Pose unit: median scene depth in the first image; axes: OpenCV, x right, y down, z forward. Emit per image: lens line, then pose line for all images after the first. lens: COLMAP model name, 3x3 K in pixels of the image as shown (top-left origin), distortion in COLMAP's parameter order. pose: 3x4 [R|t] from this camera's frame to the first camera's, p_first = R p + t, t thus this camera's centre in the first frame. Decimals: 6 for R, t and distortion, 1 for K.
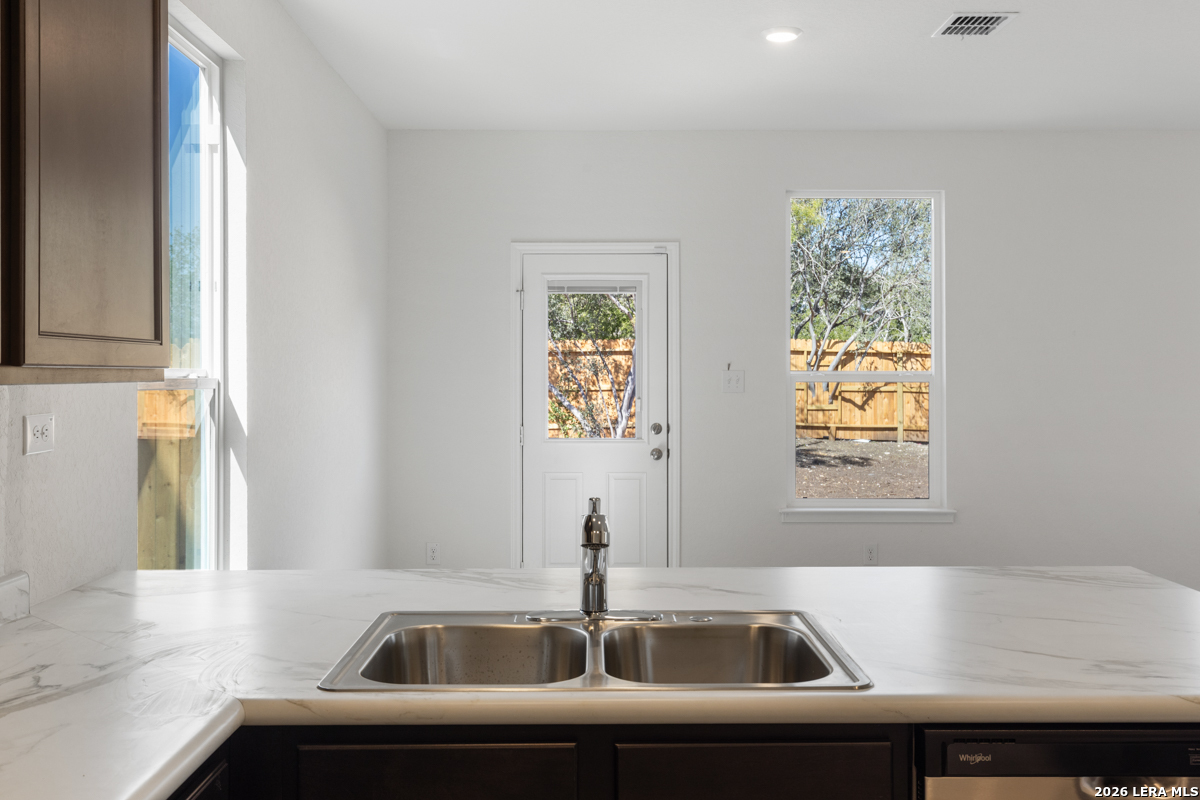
lens RADIAL K [[1145.6, 0, 599.7], [0, 1145.6, 390.6], [0, 0, 1]] dist [0.050620, 0.000000]
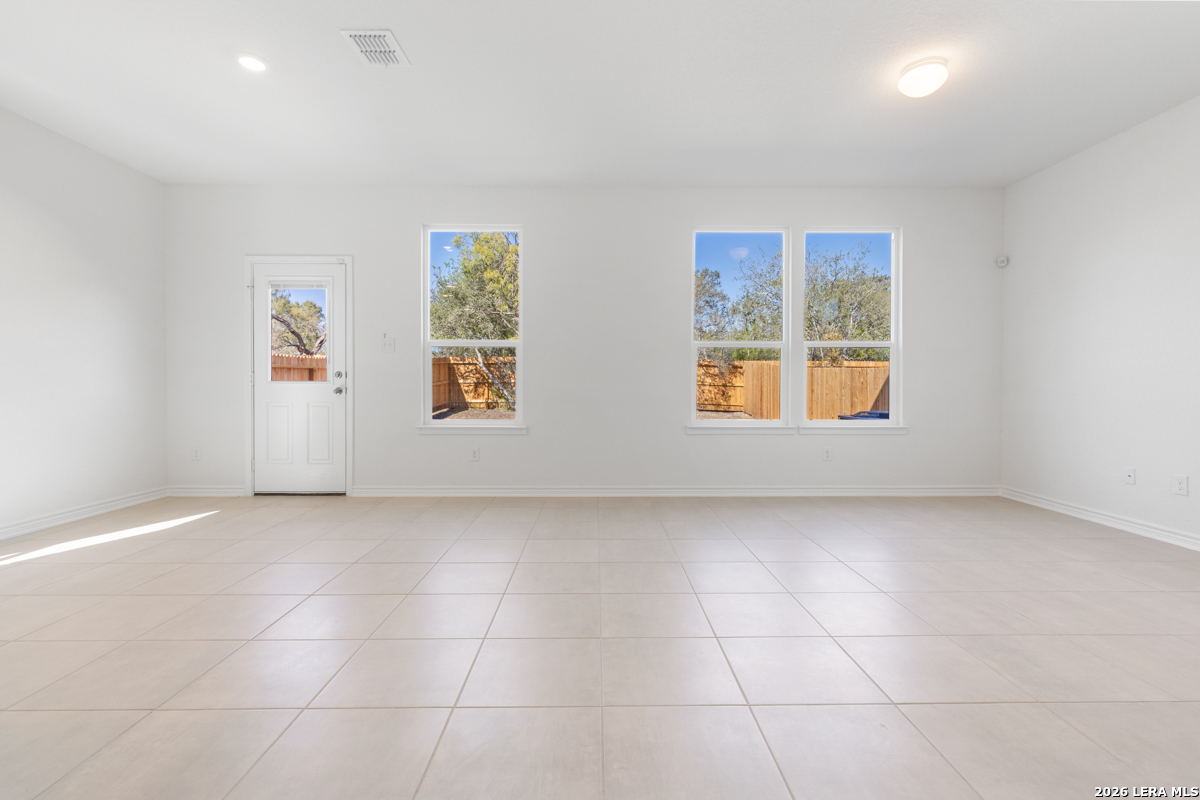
lens RADIAL K [[548.0, 0, 605.3], [0, 548.0, 401.0], [0, 0, 1]] dist [0.000972, -0.000071]
pose [[0.999755, 0.002271, 0.022023, 0.399040], [-0.002619, 0.999872, 0.015802, 0.056176], [-0.021985, -0.015856, 0.999633, 0.236056]]
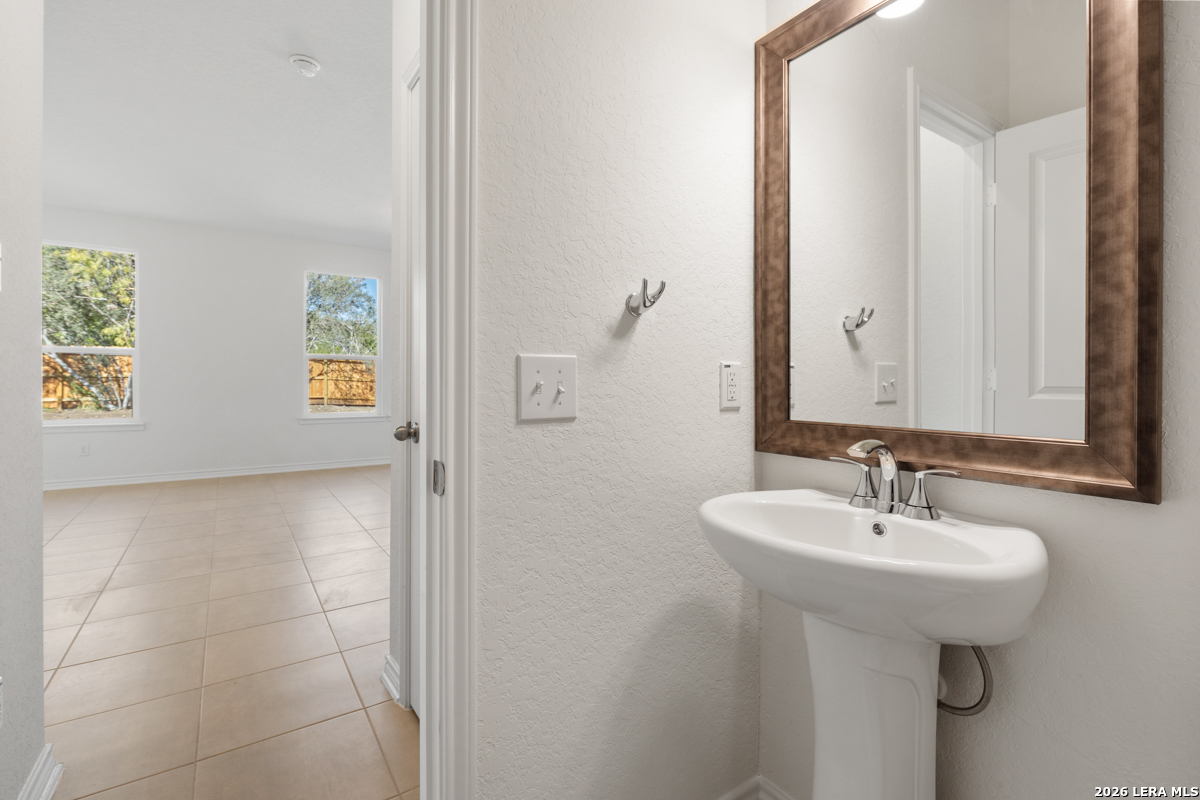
lens RADIAL K [[548.0, 0, 598.2], [0, 548.0, 388.0], [0, 0, 1]] dist [0.000972, -0.000071]
pose [[0.825654, -0.001032, 0.564176, 0.412276], [-0.000774, 0.999995, 0.002962, 0.044193], [-0.564177, -0.002882, 0.825649, -0.141060]]
